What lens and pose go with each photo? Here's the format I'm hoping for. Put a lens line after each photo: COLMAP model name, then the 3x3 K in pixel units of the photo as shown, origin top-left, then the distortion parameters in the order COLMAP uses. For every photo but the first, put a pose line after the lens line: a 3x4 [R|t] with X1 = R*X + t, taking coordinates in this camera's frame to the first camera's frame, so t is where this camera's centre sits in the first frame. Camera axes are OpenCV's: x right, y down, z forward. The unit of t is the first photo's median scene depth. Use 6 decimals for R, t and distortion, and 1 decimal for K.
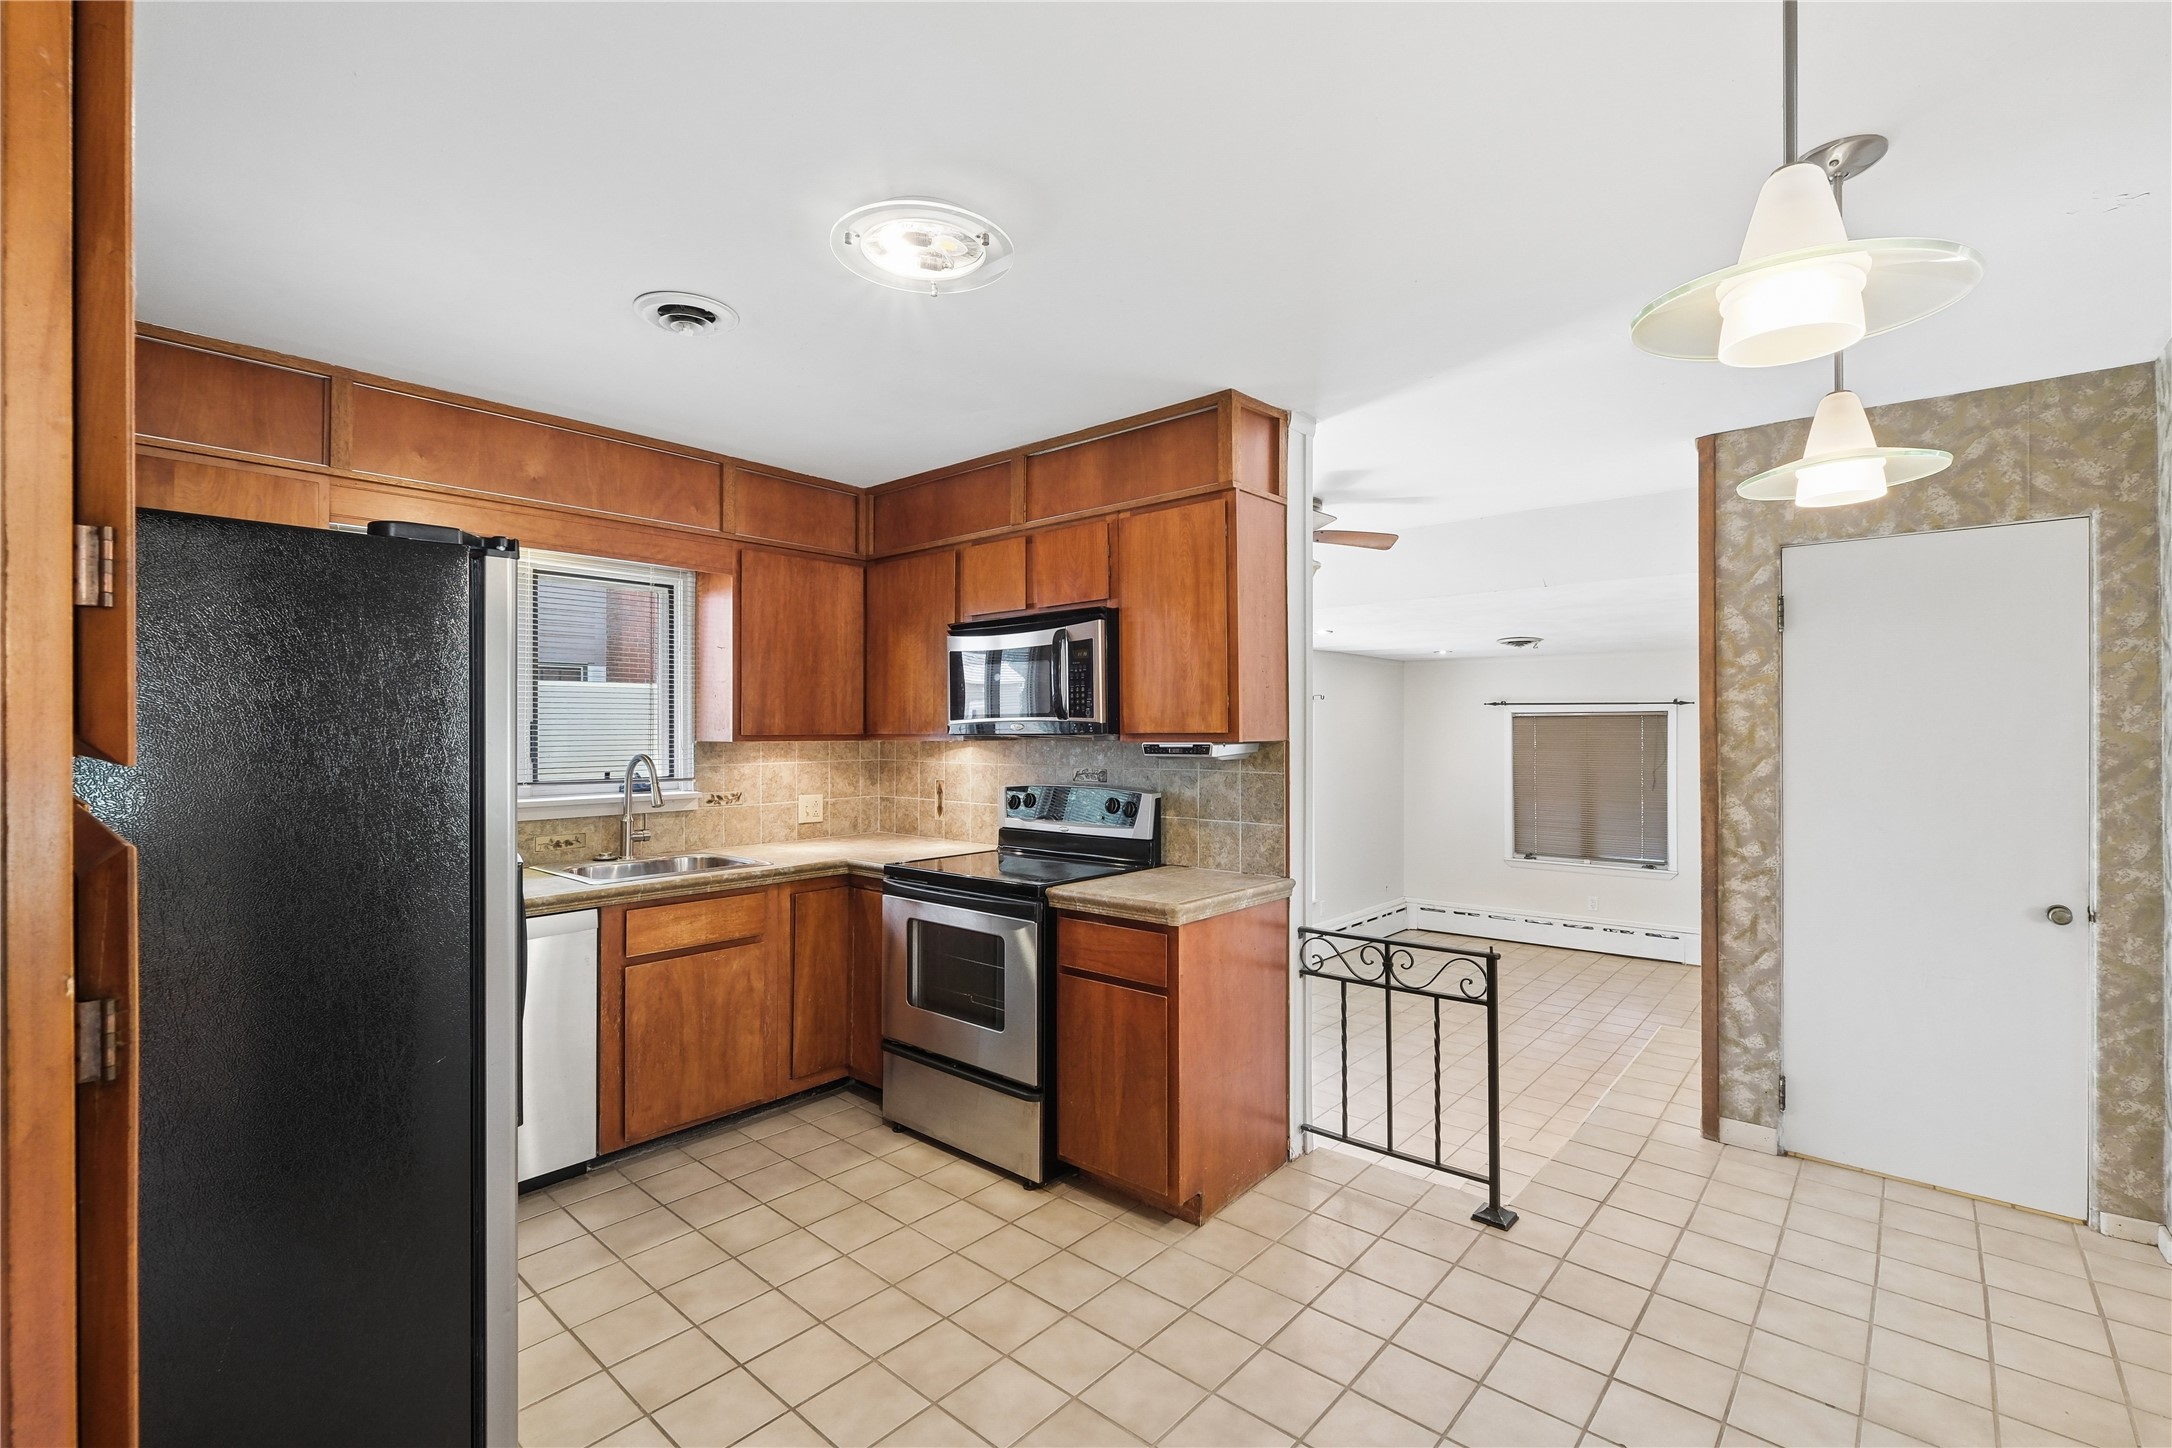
lens RADIAL K [[963.9, 0, 1080.8], [0, 963.9, 725.4], [0, 0, 1]] dist [-0.000897, -0.001117]
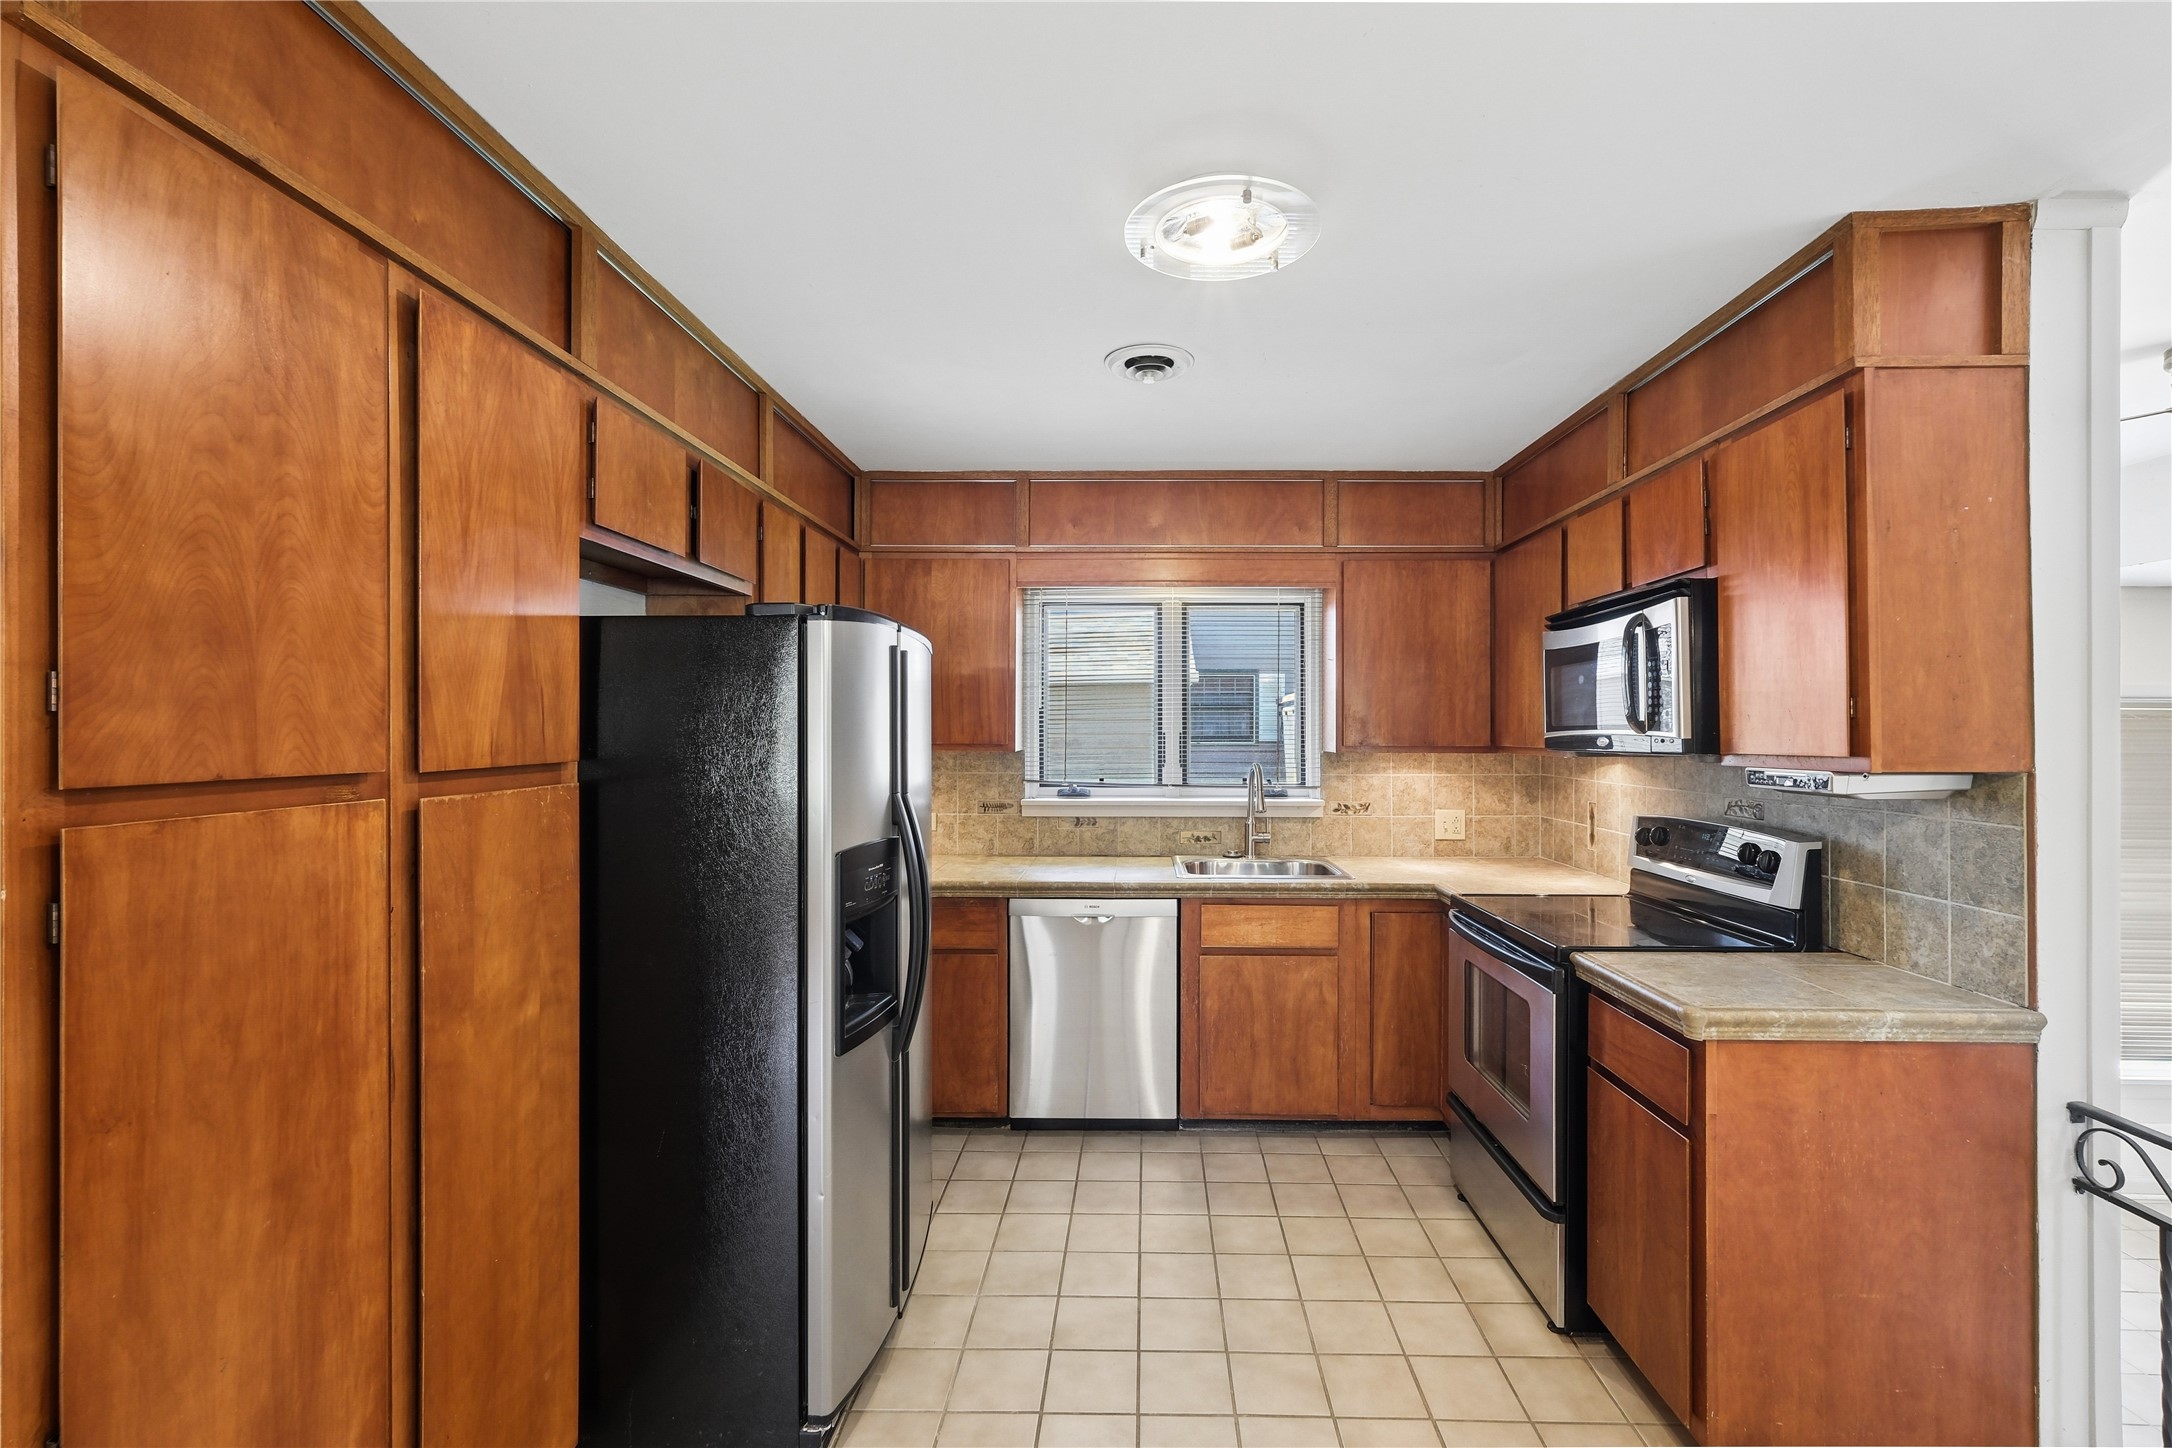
lens RADIAL K [[949.4, 0, 1095.1], [0, 949.4, 724.1], [0, 0, 1]] dist [0.001874, 0.000391]
pose [[0.646008, -0.004023, -0.763320, 0.283251], [0.001684, 0.999991, -0.003845, -0.011521], [0.763329, 0.001199, 0.646009, 0.200061]]
